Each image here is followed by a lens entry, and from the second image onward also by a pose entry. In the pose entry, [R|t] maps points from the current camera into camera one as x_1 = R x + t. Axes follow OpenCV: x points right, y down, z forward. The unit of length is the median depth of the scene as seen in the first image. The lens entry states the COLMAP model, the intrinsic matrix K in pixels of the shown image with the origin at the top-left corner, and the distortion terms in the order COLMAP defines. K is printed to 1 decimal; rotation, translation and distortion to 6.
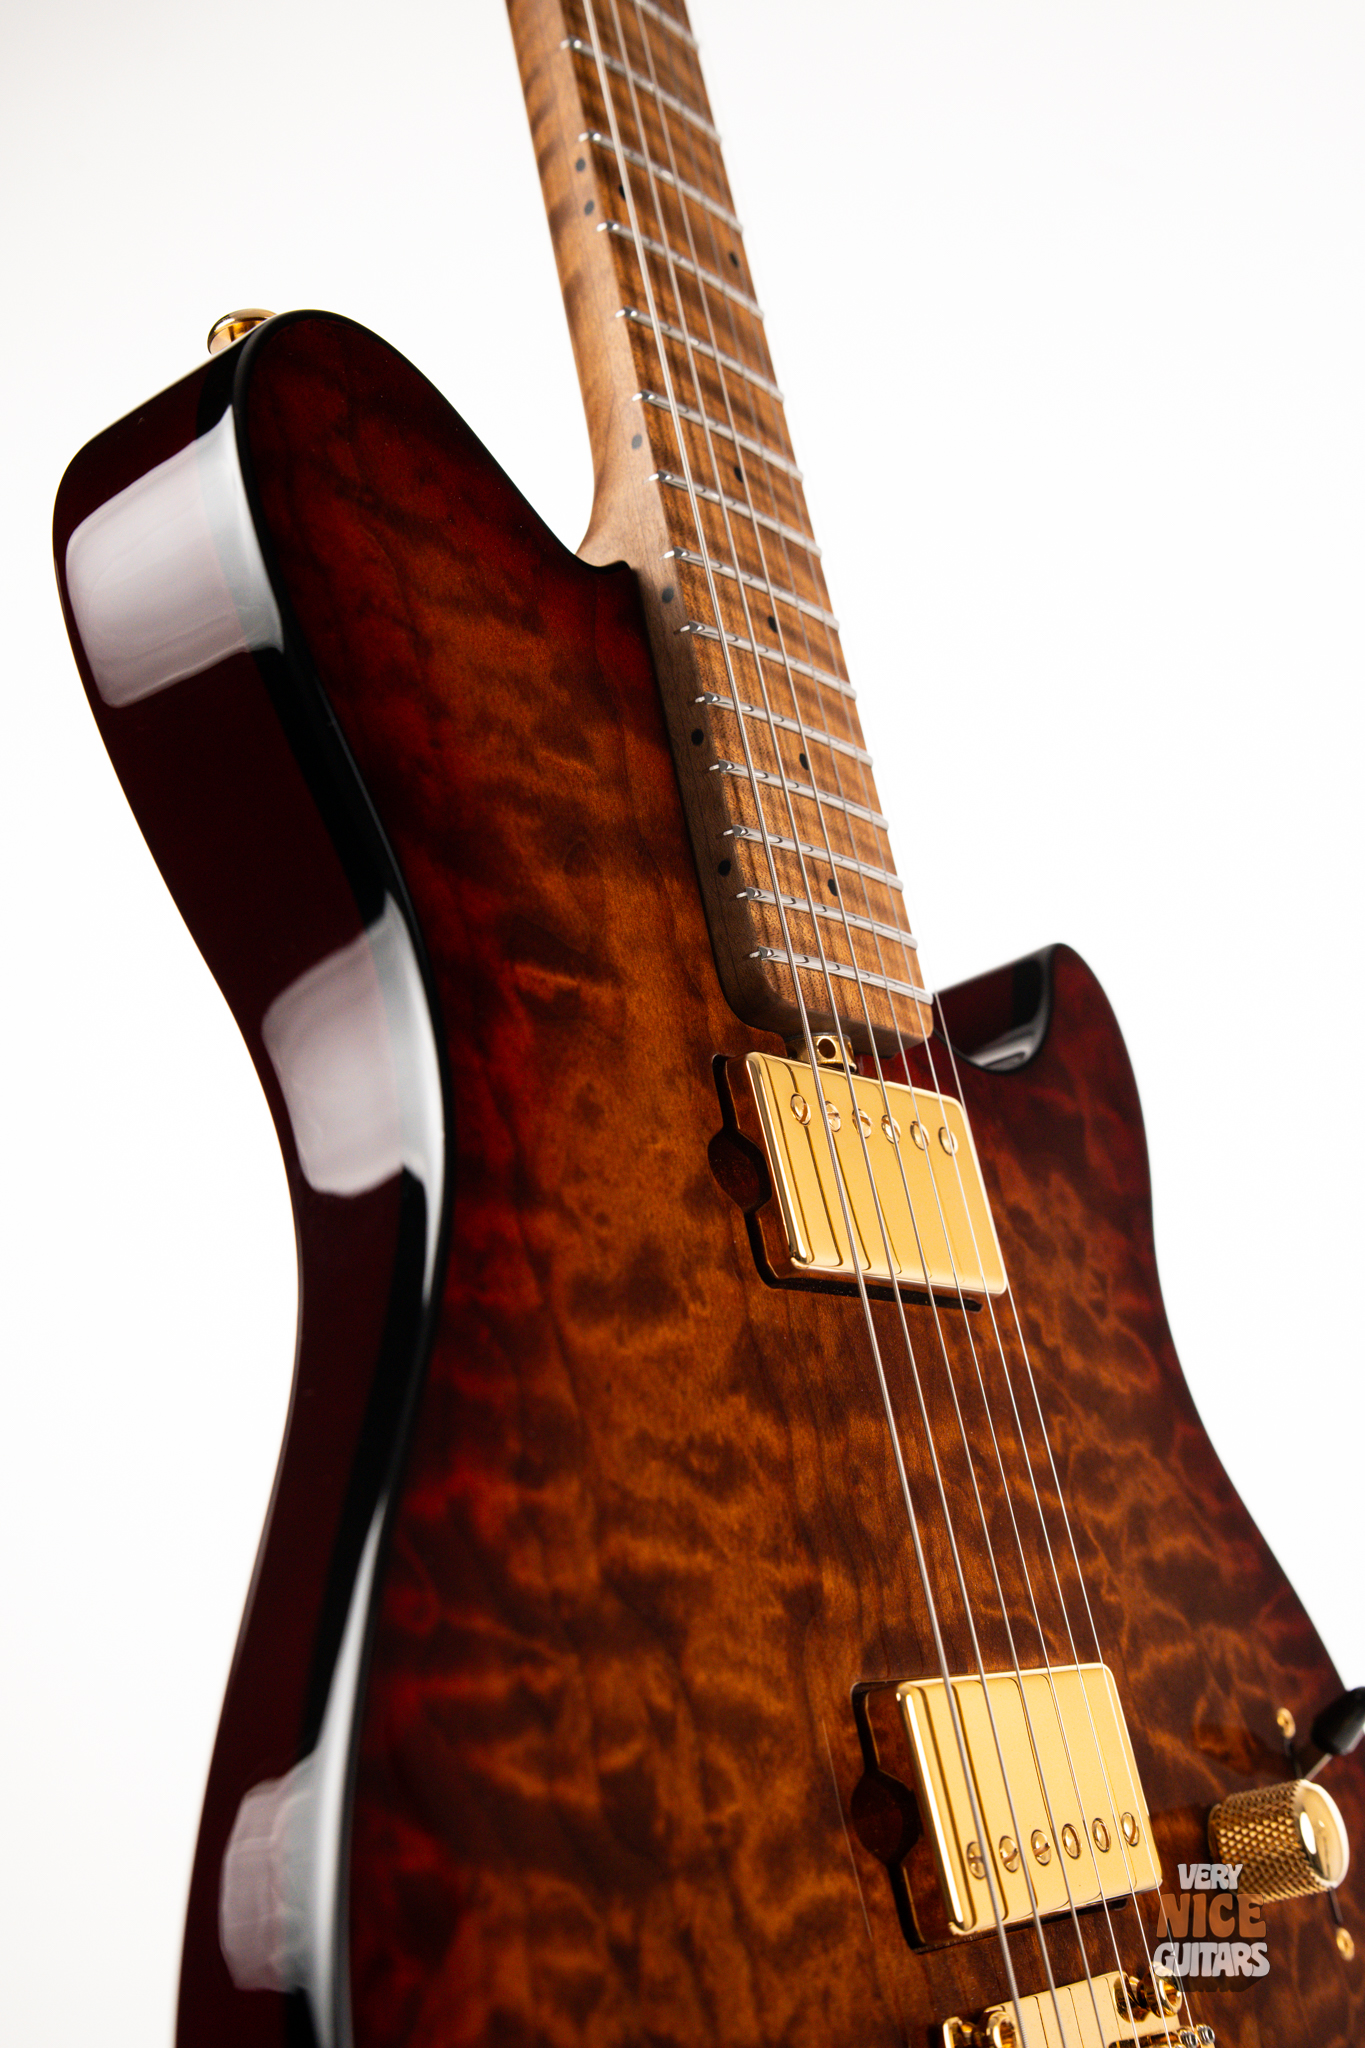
lens RADIAL K [[2922.7, 0, 677.4], [0, 2922.7, 1019.8], [0, 0, 1]] dist [0.049517, 0.000000]
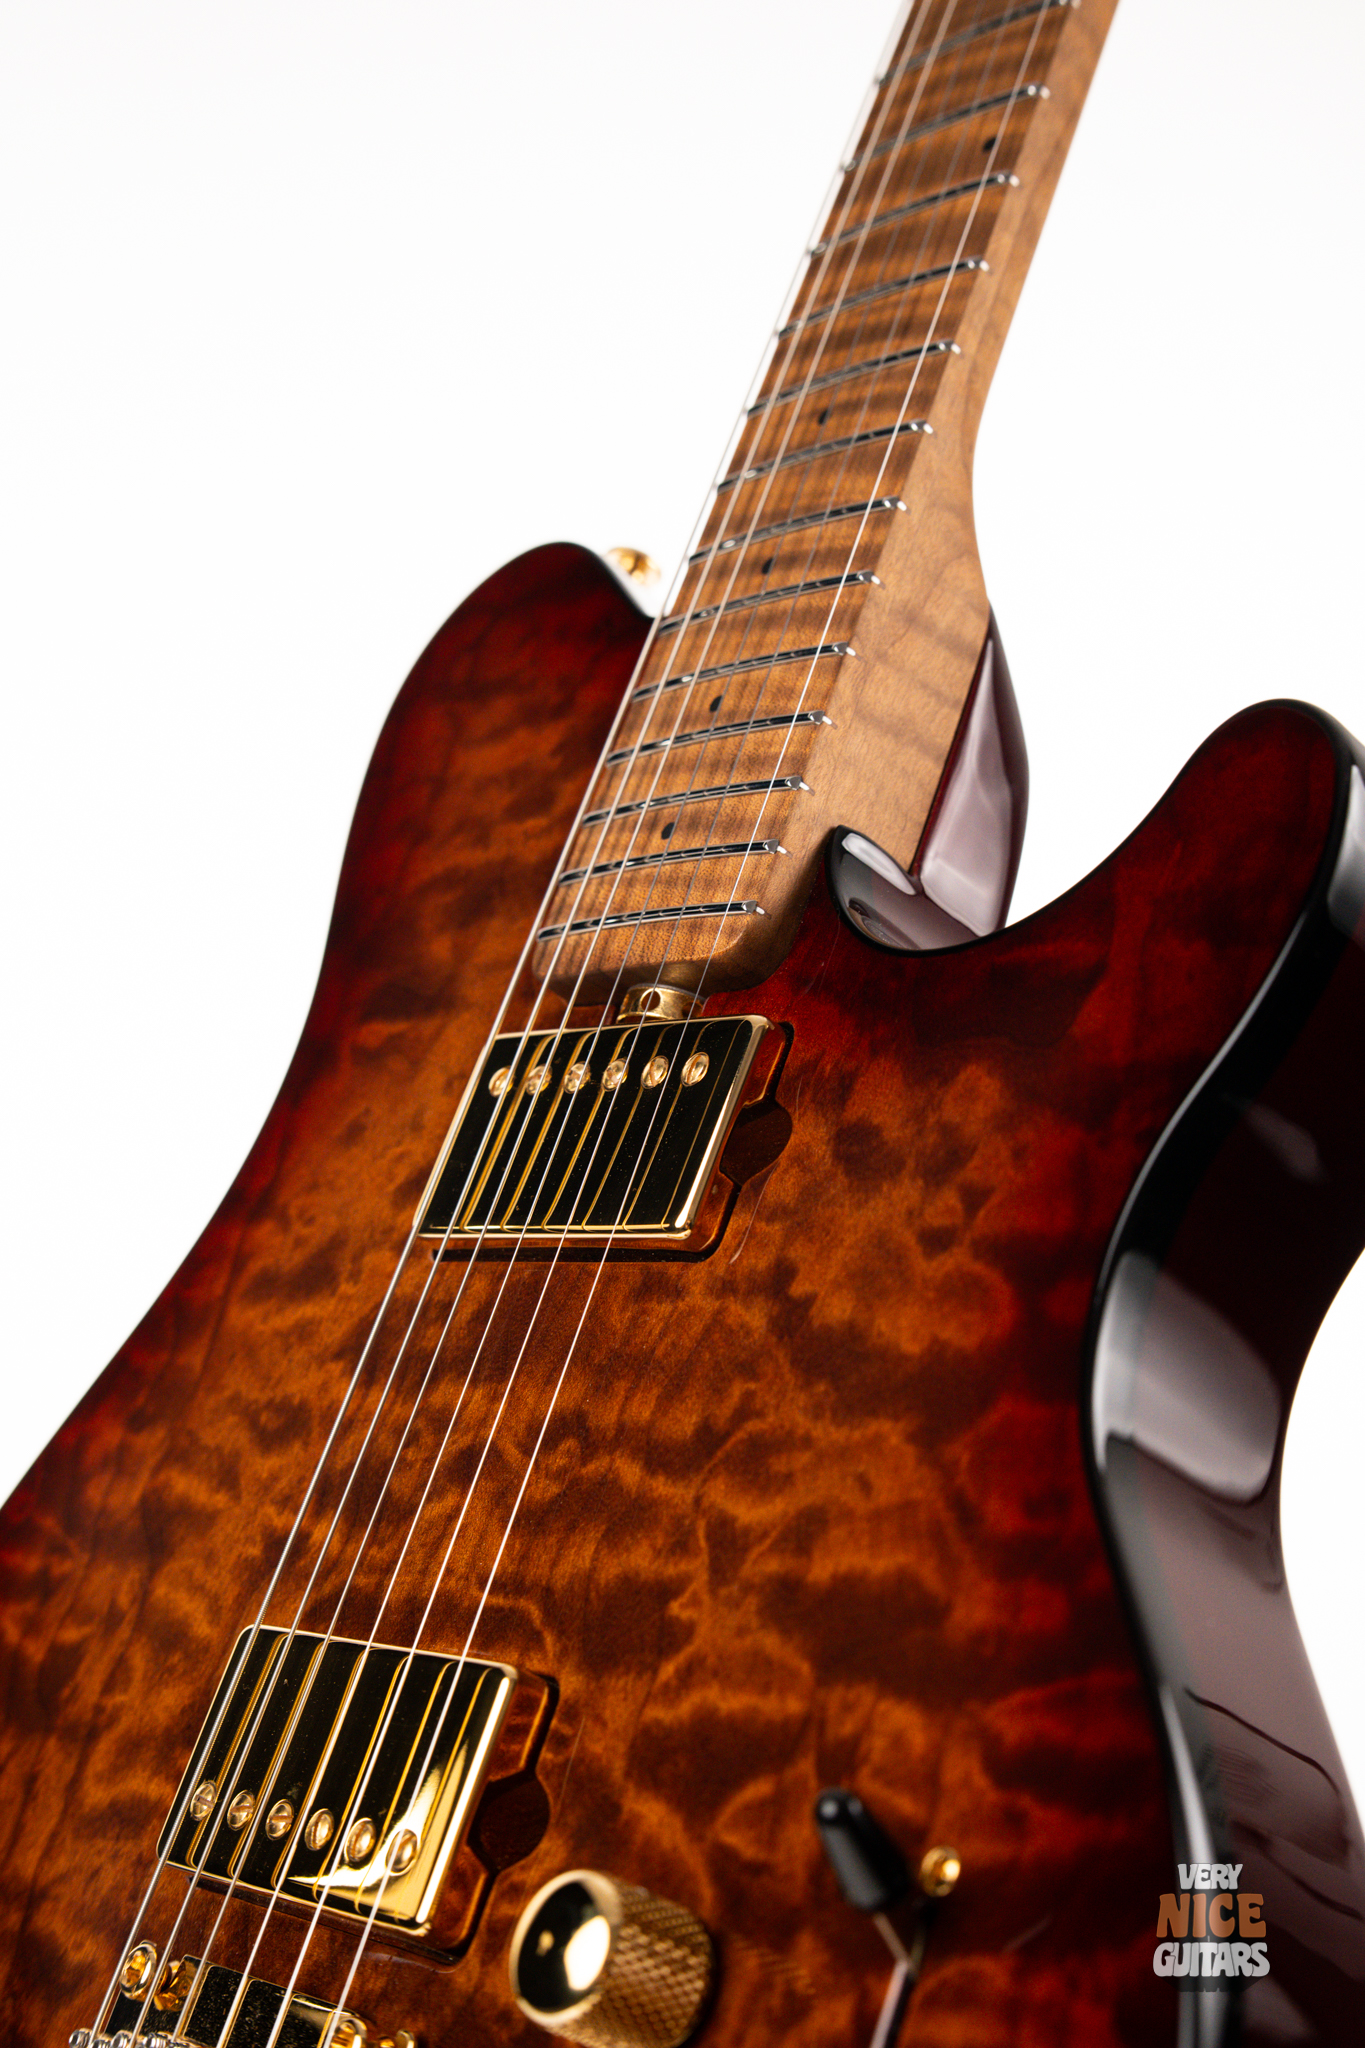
lens RADIAL K [[2922.7, 0, 676.8], [0, 2922.7, 1020.7], [0, 0, 1]] dist [0.049517, 0.000000]
pose [[-0.237074, -0.229799, -0.943922, 1.039223], [0.019044, 0.970335, -0.241013, 0.268841], [0.971305, -0.075114, -0.225665, 1.376052]]
